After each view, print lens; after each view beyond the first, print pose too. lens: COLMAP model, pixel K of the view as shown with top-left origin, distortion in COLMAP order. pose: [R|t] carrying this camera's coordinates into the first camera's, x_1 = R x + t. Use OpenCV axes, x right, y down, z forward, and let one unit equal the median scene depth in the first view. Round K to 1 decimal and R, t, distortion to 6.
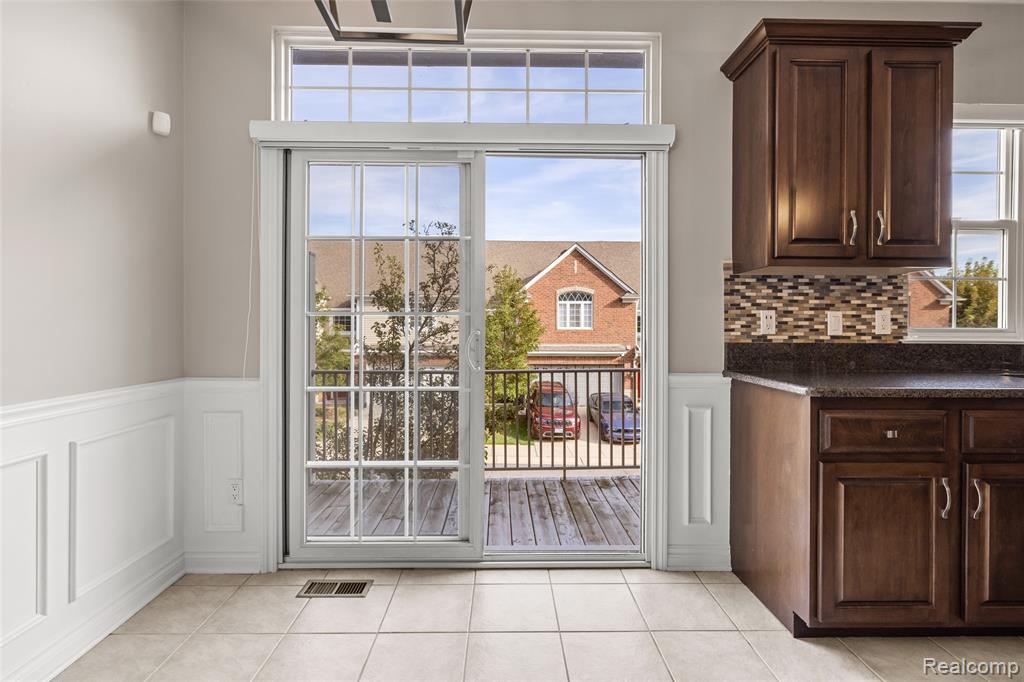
lens RADIAL K [[491.1, 0, 510.8], [0, 491.1, 333.1], [0, 0, 1]] dist [-0.000369, 0.000075]
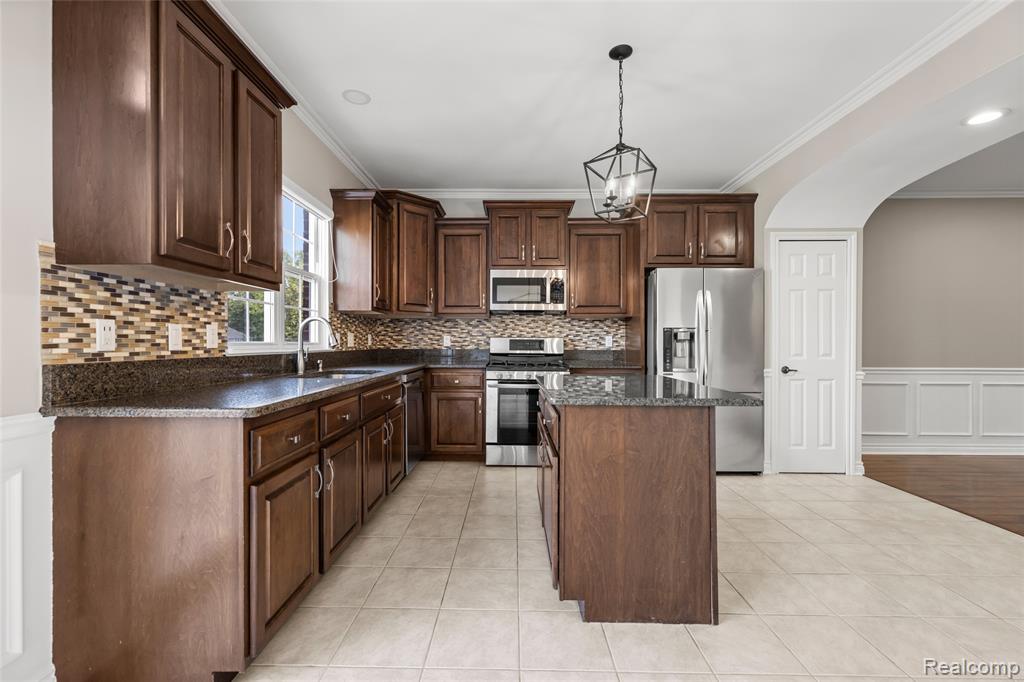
lens RADIAL K [[435.3, 0, 511.2], [0, 435.3, 335.2], [0, 0, 1]] dist [-0.000141, 0.000097]
pose [[0.024495, 0.011071, 0.999639, -0.134729], [0.011667, 0.999867, -0.011360, -0.007137], [-0.999632, 0.011941, 0.024362, 0.354296]]
